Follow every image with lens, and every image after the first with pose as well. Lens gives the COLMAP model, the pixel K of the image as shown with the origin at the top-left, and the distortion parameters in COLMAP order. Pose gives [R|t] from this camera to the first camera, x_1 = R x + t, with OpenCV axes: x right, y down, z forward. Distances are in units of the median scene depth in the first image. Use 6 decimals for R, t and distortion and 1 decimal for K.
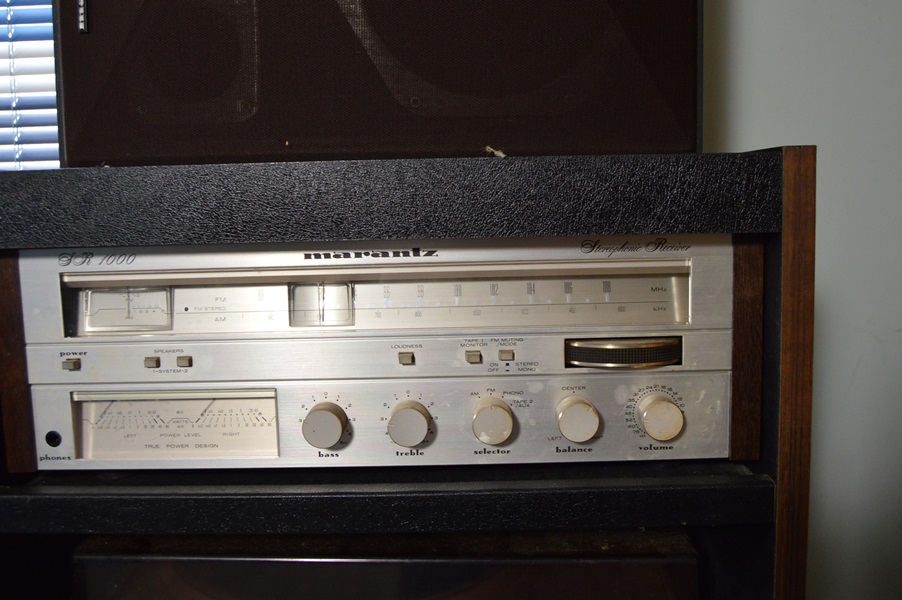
lens RADIAL K [[863.1, 0, 451.0], [0, 863.1, 300.0], [0, 0, 1]] dist [-0.077501, 0.017470]
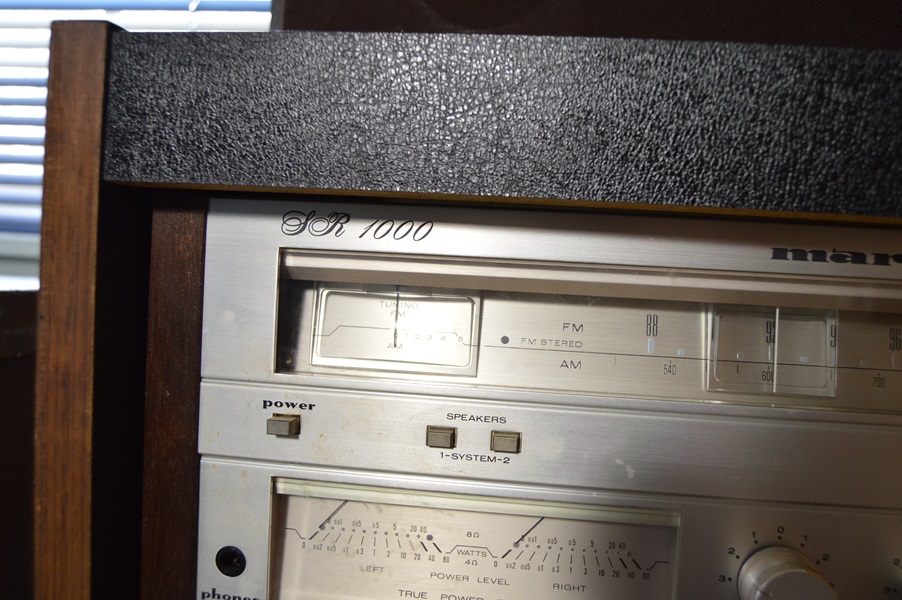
lens RADIAL K [[779.5, 0, 451.0], [0, 779.5, 300.0], [0, 0, 1]] dist [-0.082101, 0.019027]
pose [[0.991479, 0.081650, -0.101504, -0.302498], [-0.088855, 0.993679, -0.068609, 0.023024], [0.095260, 0.077043, 0.992467, 0.533829]]
